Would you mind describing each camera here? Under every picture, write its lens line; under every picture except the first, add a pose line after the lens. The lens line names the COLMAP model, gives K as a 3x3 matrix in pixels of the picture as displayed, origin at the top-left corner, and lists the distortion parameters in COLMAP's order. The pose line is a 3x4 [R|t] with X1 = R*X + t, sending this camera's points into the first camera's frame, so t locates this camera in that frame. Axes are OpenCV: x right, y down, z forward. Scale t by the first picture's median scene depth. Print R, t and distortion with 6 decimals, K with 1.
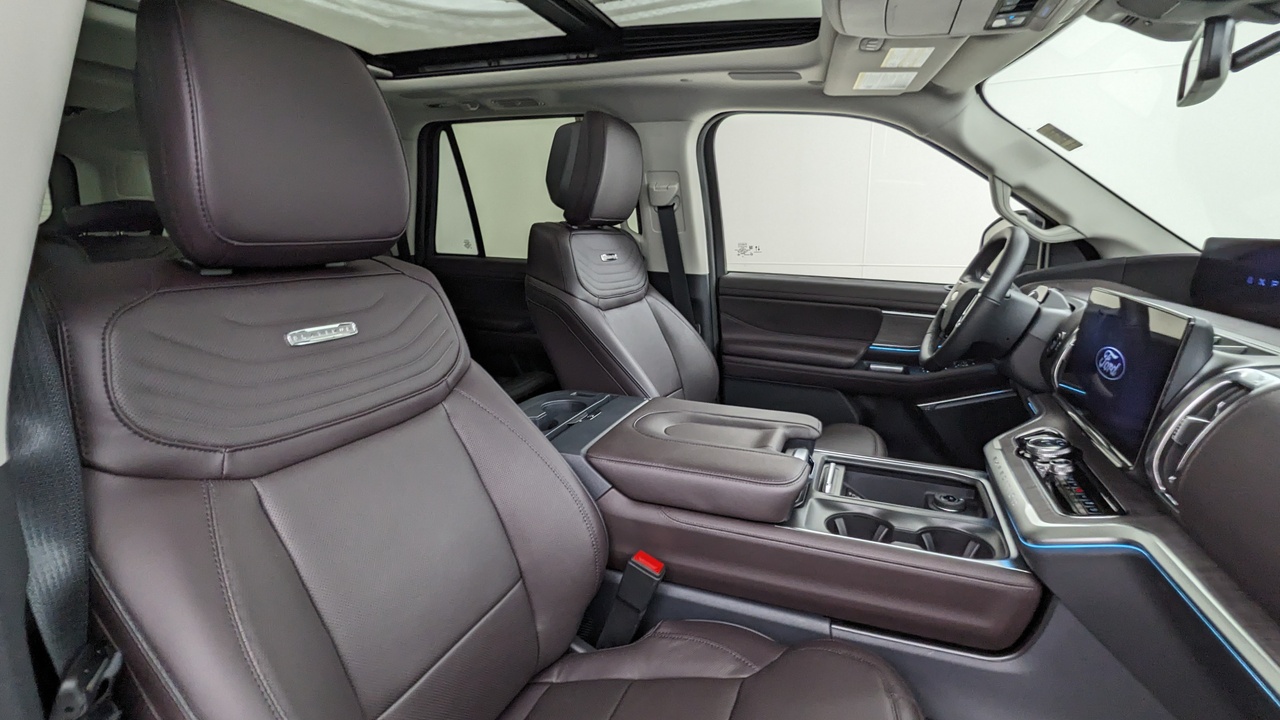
lens RADIAL K [[616.0, 0, 645.0], [0, 616.0, 355.5], [0, 0, 1]] dist [-0.000954, -0.000531]
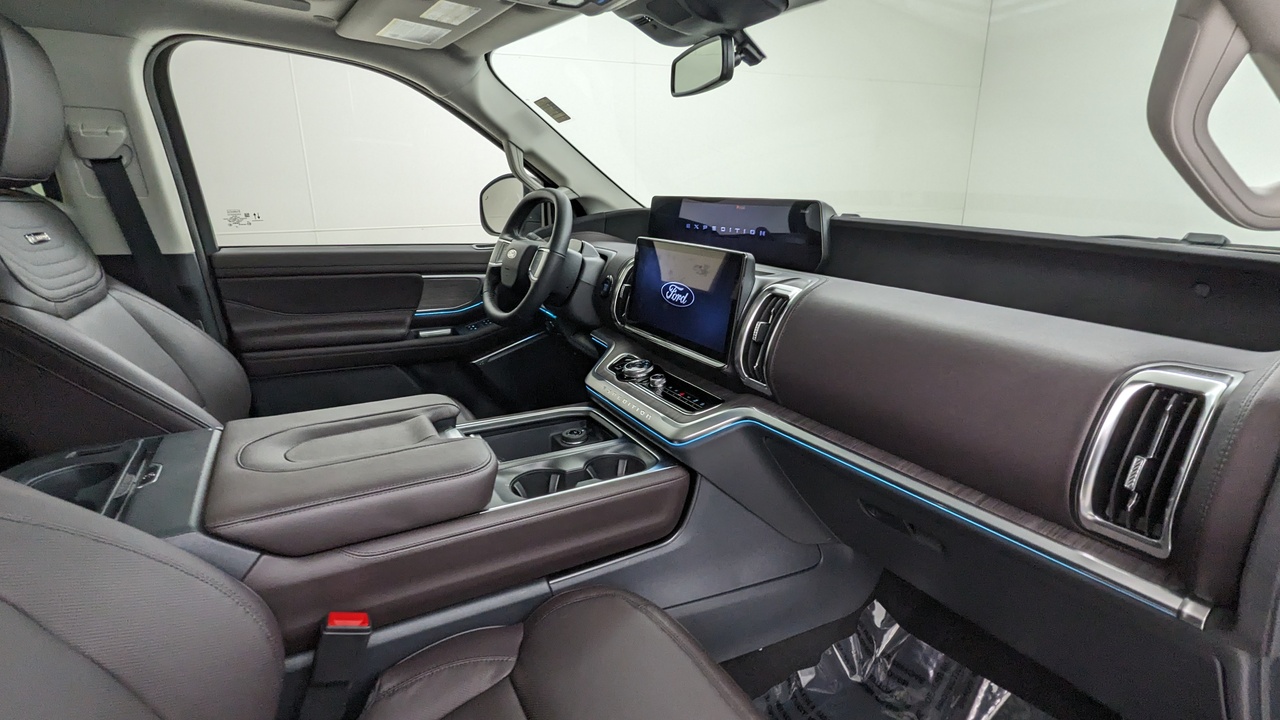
lens RADIAL K [[616.0, 0, 645.0], [0, 616.0, 355.5], [0, 0, 1]] dist [-0.000954, -0.000531]
pose [[0.641091, -0.203626, 0.739959, -0.182085], [0.158566, 0.978500, 0.131889, -0.028111], [-0.750905, 0.032780, 0.659596, 0.122728]]
